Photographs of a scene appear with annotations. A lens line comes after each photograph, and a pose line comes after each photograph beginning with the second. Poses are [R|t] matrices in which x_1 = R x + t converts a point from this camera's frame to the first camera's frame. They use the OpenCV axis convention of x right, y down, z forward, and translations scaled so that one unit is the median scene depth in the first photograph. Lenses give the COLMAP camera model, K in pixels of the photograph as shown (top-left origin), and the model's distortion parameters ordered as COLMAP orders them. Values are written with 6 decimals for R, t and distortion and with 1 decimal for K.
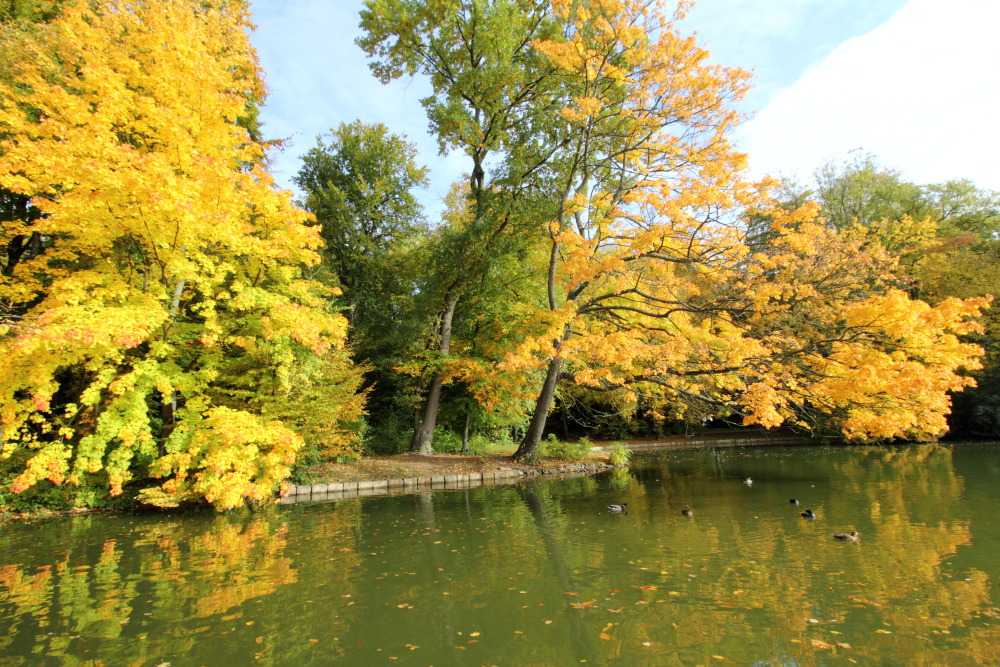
lens RADIAL K [[457.2, 0, 497.7], [0, 457.2, 328.0], [0, 0, 1]] dist [-0.019884, -0.000429]
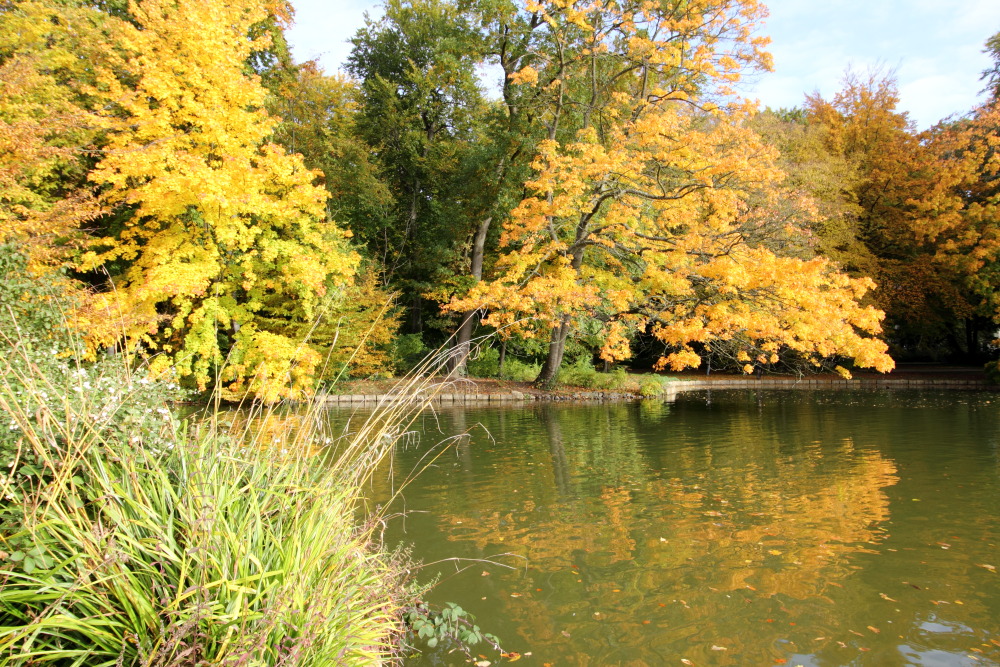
lens RADIAL K [[667.9, 0, 502.5], [0, 667.9, 335.4], [0, 0, 1]] dist [-0.005446, 0.000241]
pose [[0.964763, 0.024181, -0.262009, 0.596269], [0.025562, 0.982445, 0.184793, -0.164273], [0.261878, -0.184979, 0.947208, -0.691380]]
